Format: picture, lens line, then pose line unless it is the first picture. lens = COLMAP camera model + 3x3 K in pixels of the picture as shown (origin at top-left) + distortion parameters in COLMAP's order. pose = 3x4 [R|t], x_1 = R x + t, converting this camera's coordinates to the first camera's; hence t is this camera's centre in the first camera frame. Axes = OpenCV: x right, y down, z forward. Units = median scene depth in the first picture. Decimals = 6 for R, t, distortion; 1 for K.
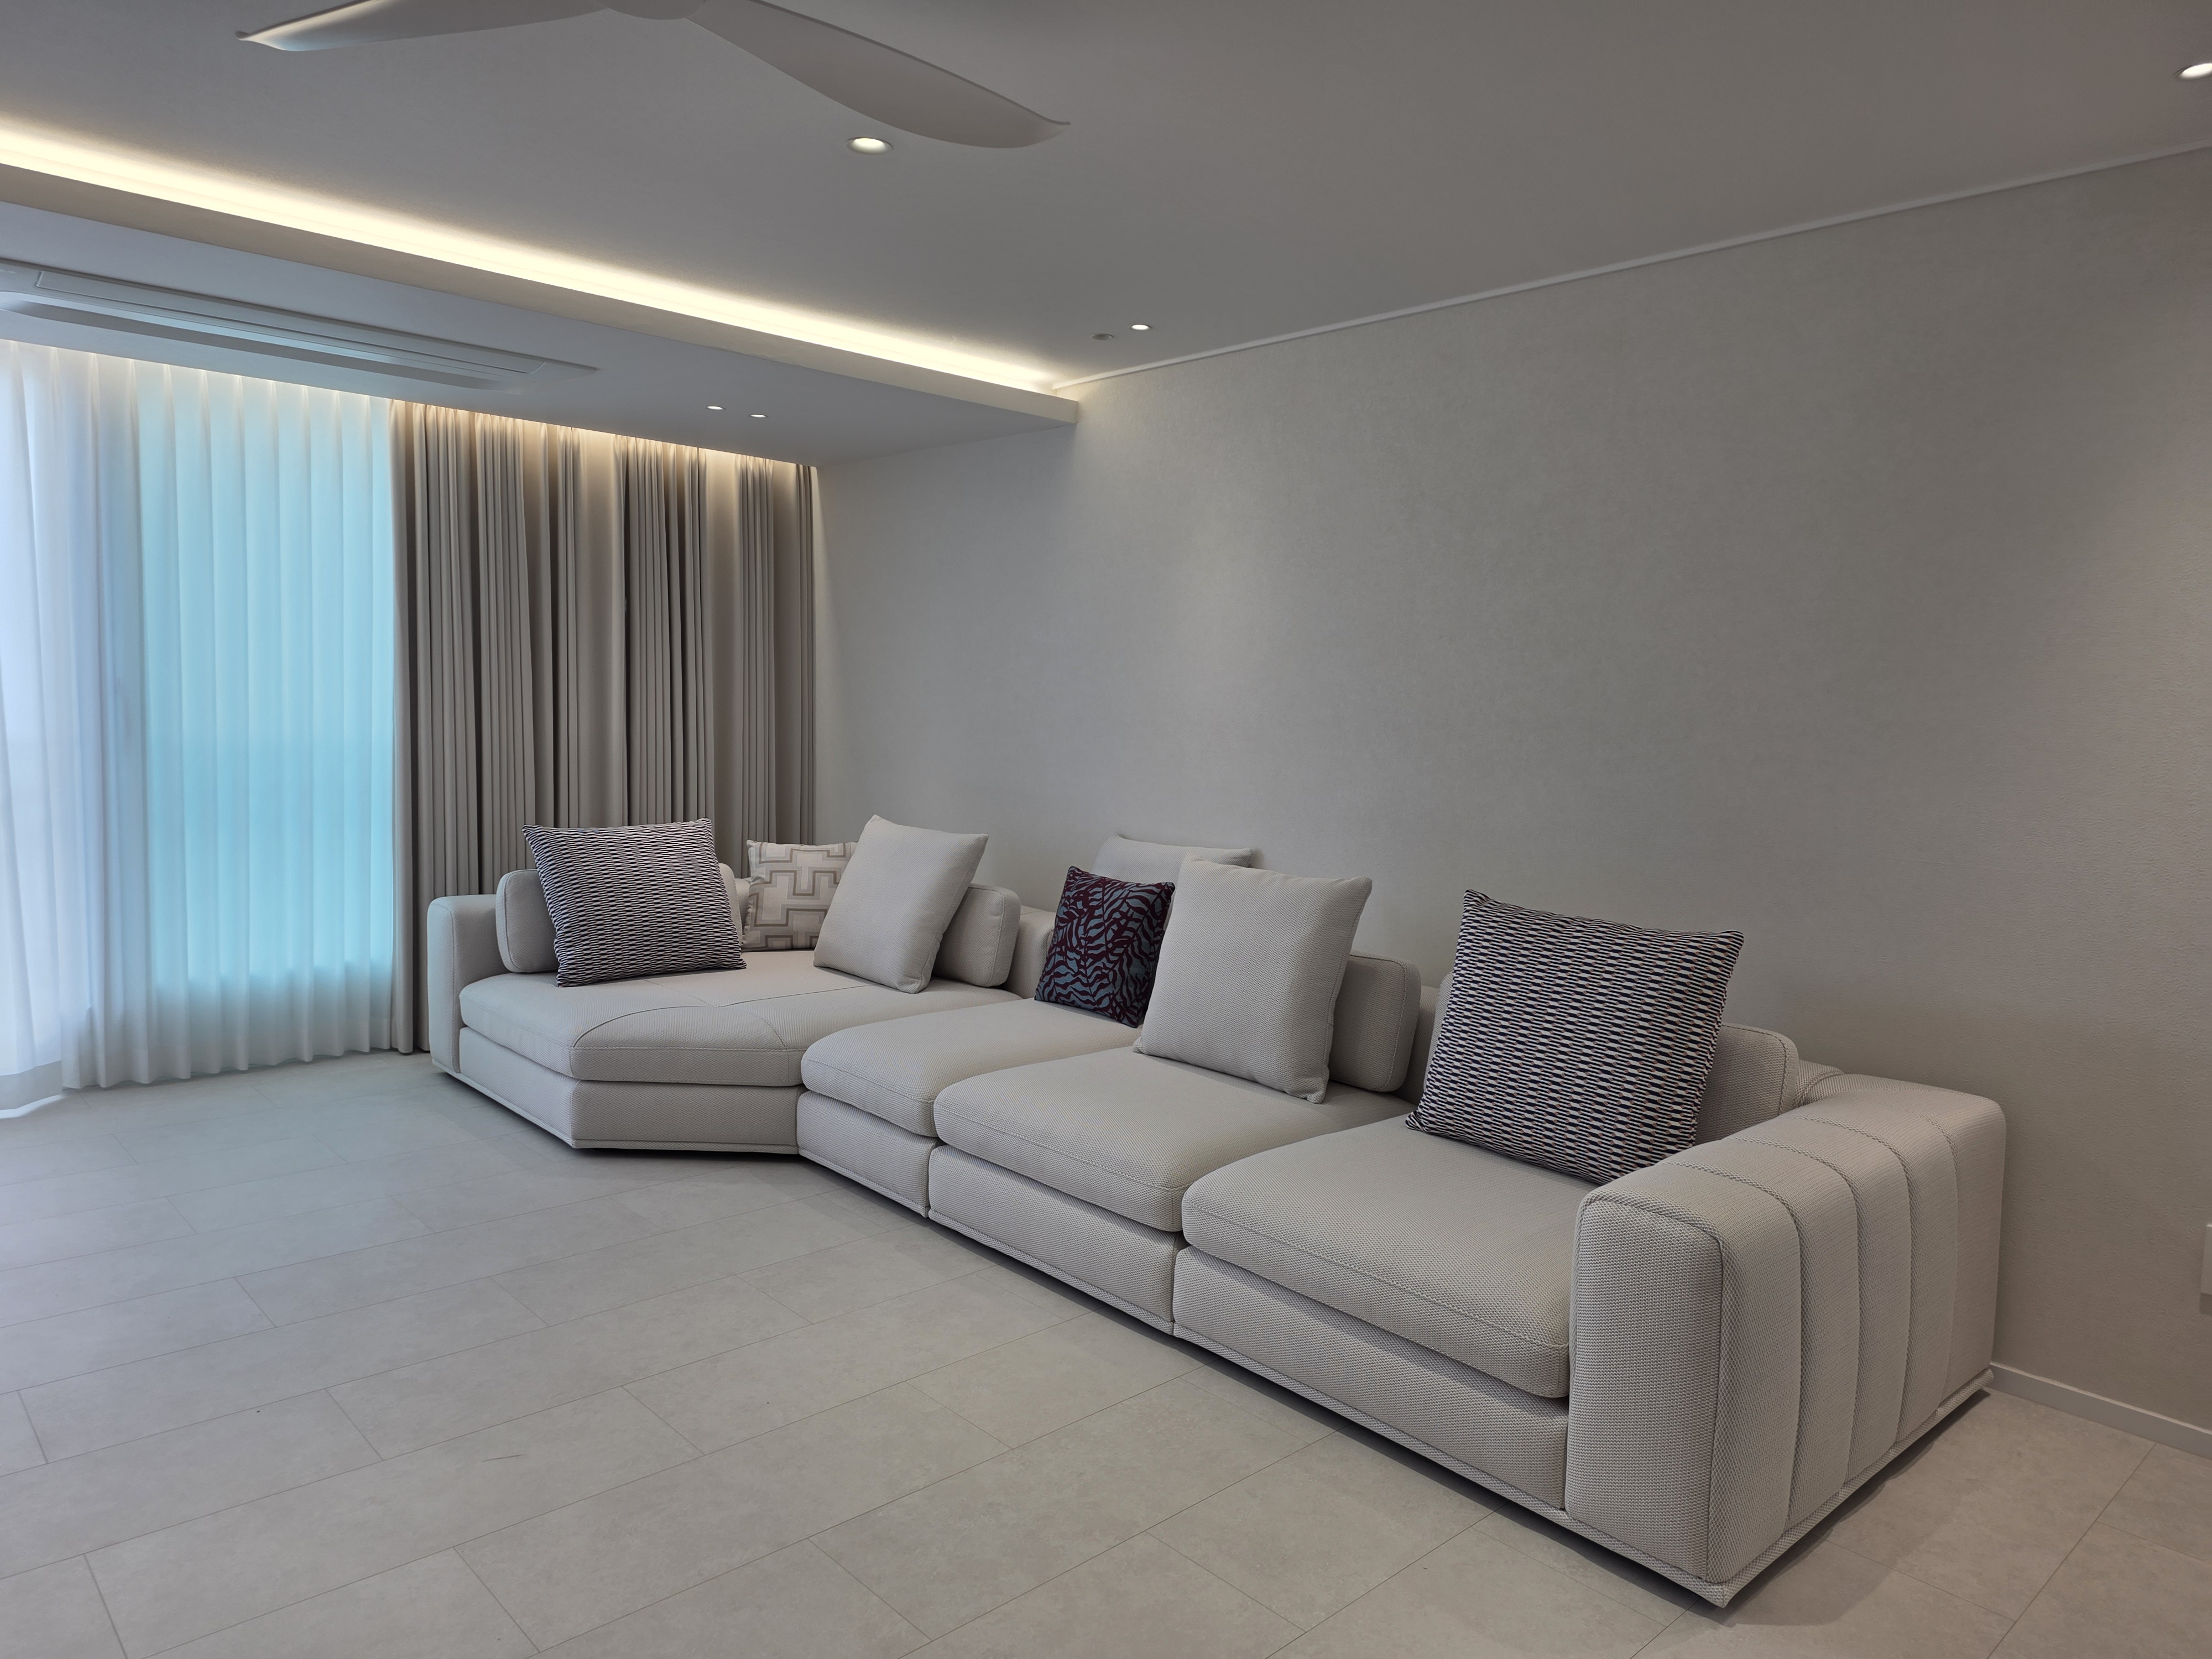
lens RADIAL K [[1461.5, 0, 1136.7], [0, 1461.5, 816.6], [0, 0, 1]] dist [0.151484, -0.242151]
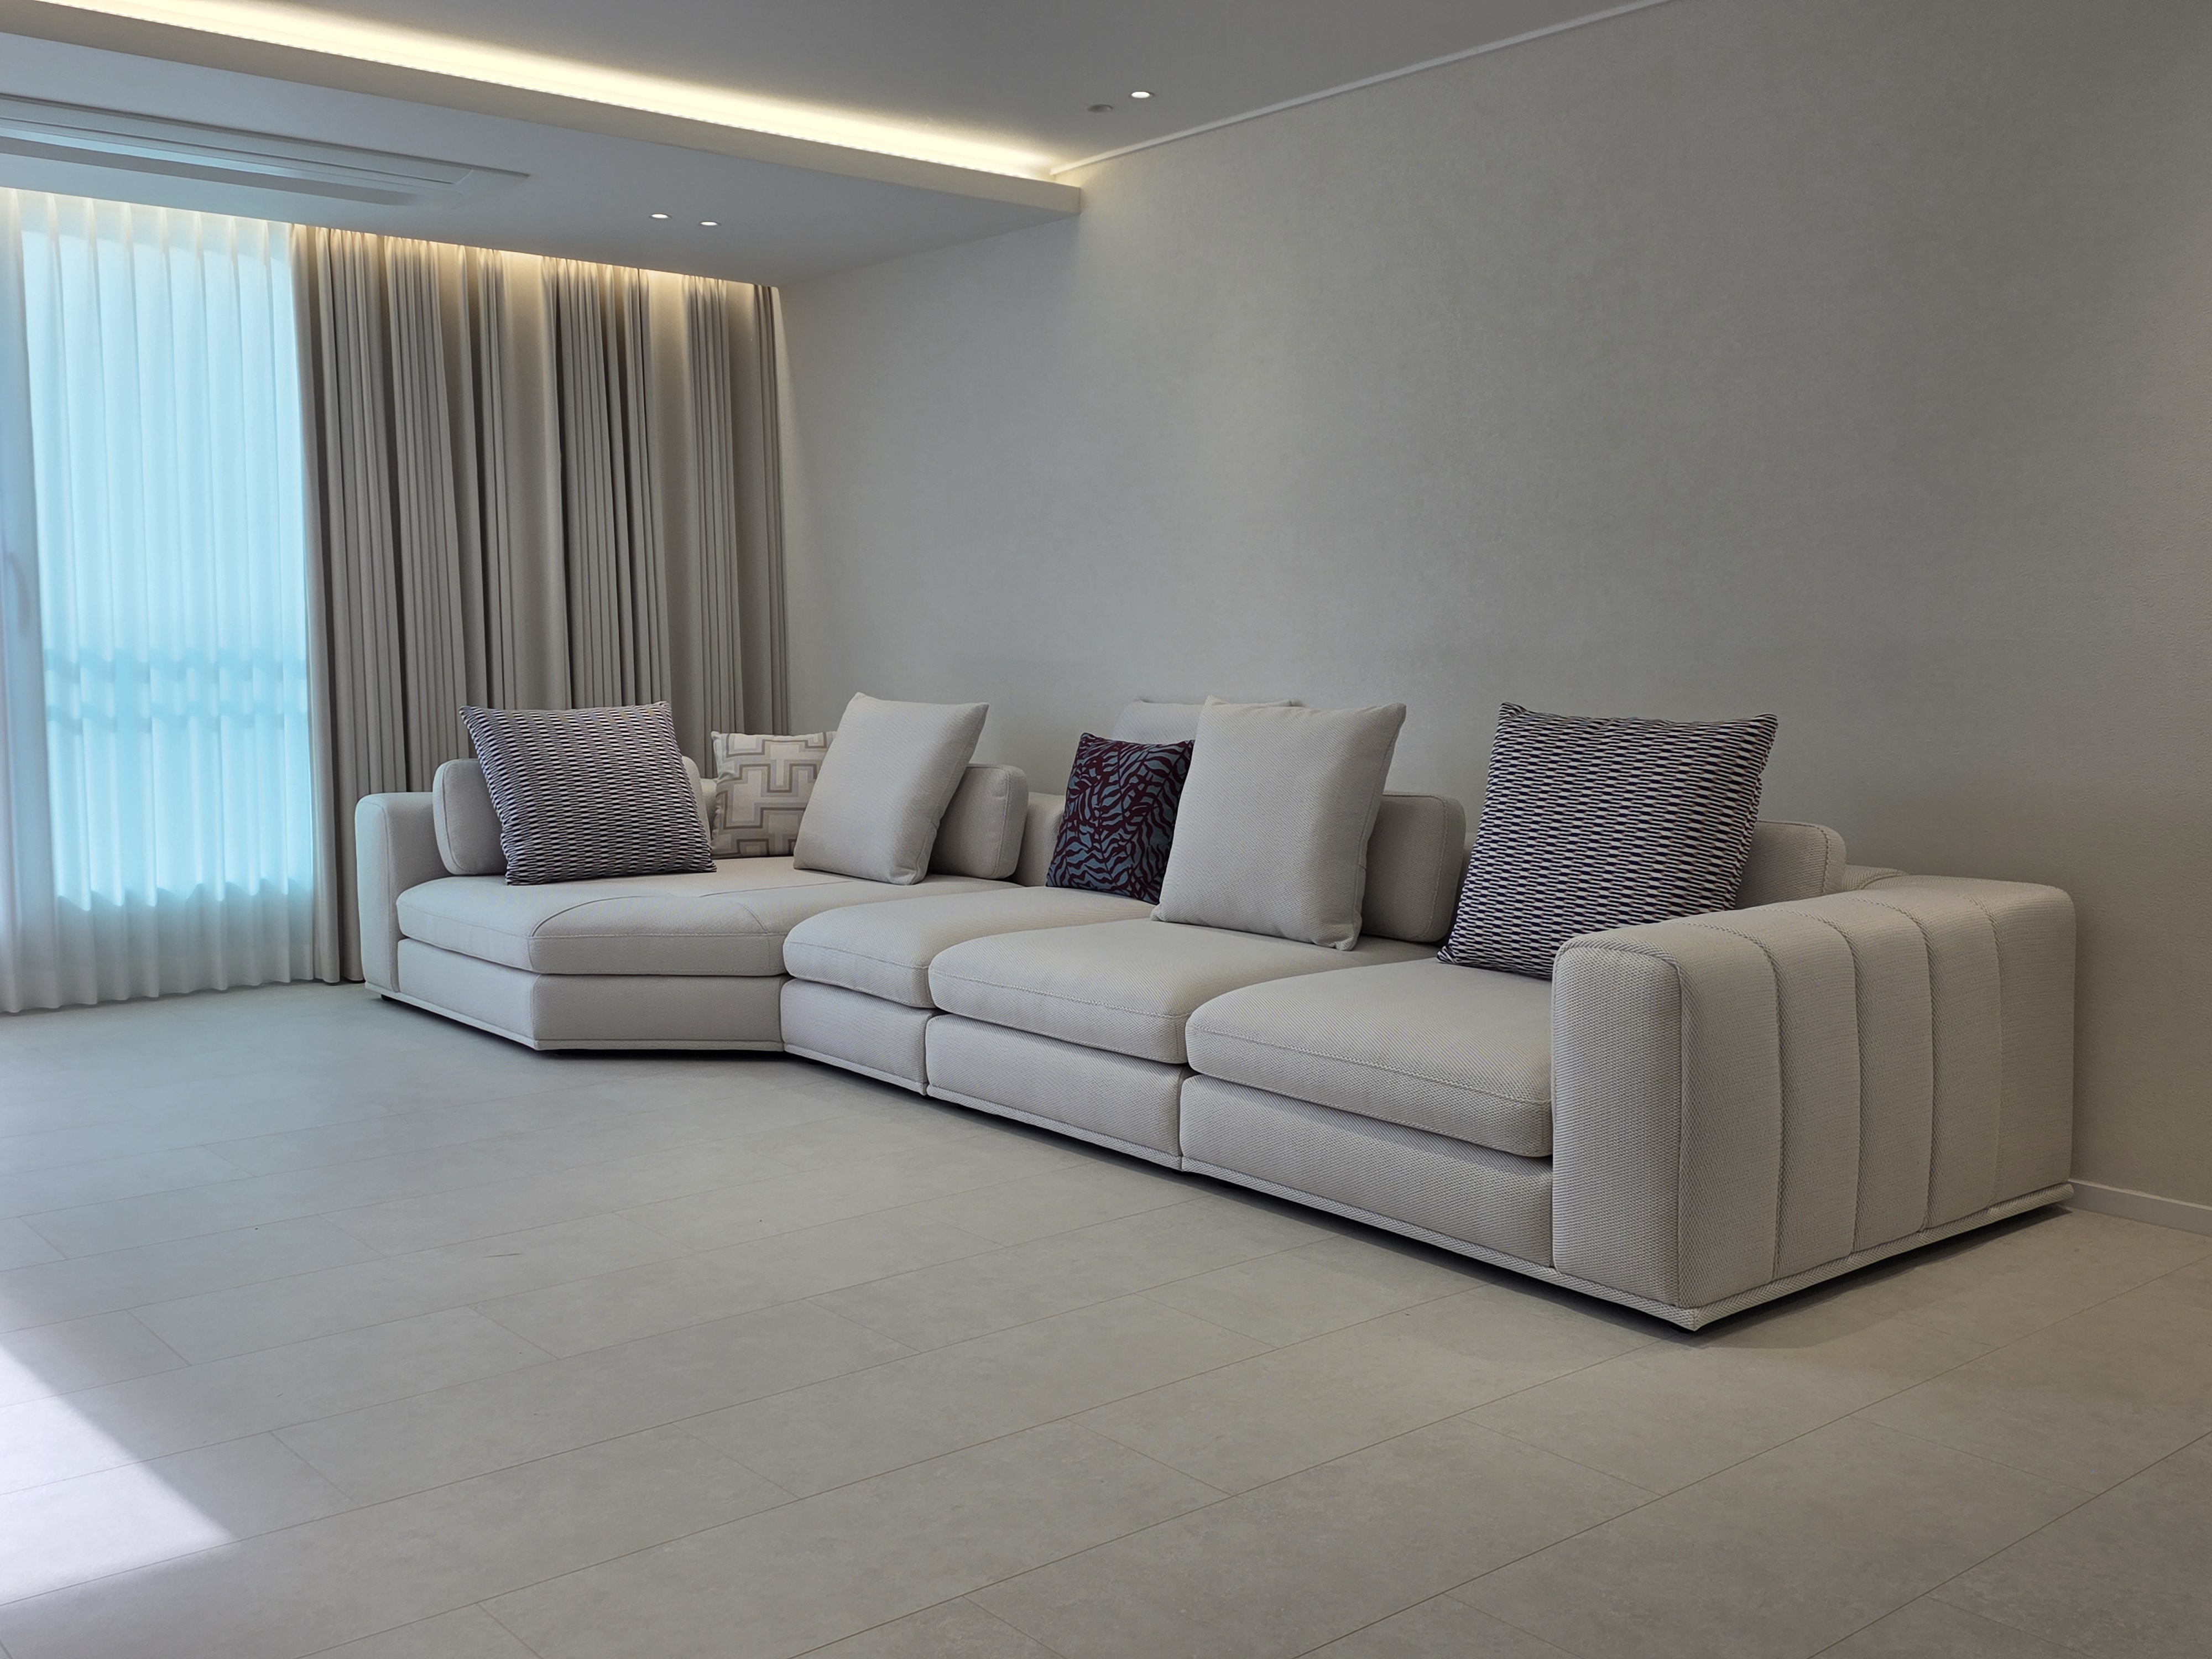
lens RADIAL K [[2050.2, 0, 1106.0], [0, 2050.2, 829.5], [0, 0, 1]] dist [0.203492, -0.446694]
pose [[0.997554, -0.027036, -0.064458, 0.046188], [0.027953, 0.999520, 0.013370, 0.078063], [0.064065, -0.015139, 0.997831, -0.212819]]
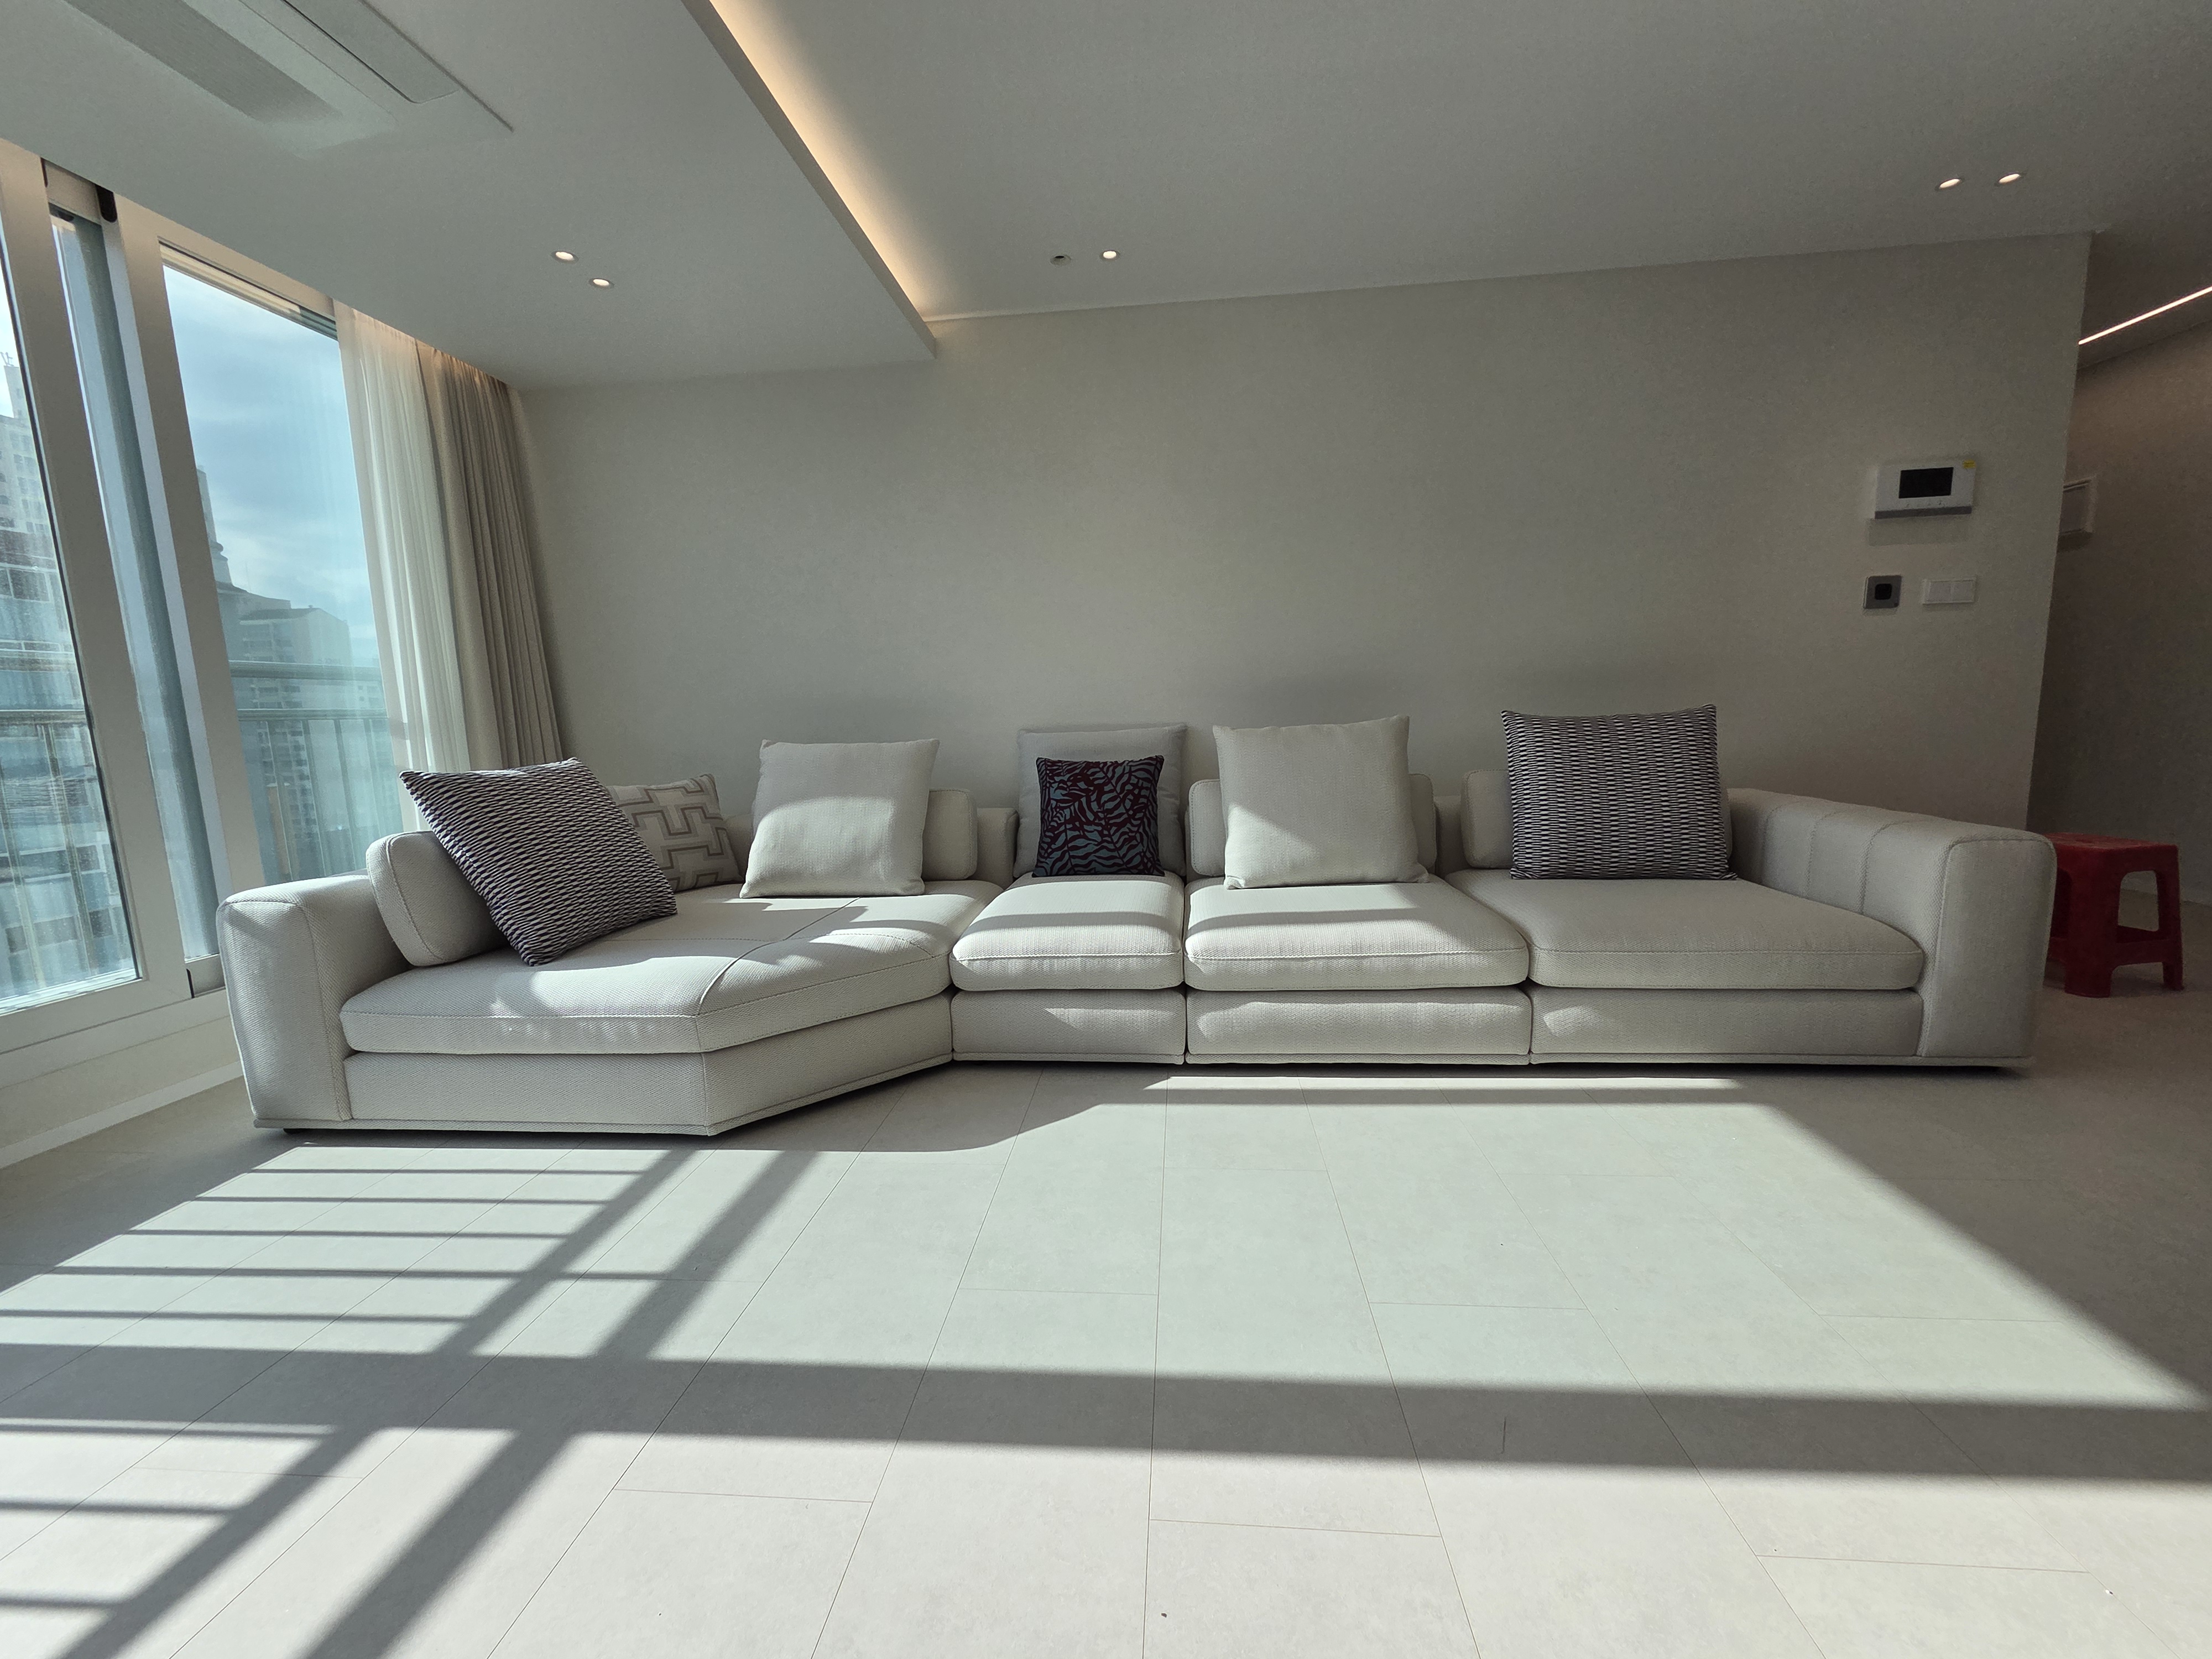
lens RADIAL K [[876.1, 0, 1106.0], [0, 876.1, 829.5], [0, 0, 1]] dist [0.002100, 0.000095]
pose [[0.736422, -0.138233, 0.662250, -0.482431], [0.107321, 0.990377, 0.087383, 0.037002], [-0.667956, 0.006723, 0.744170, 0.477863]]
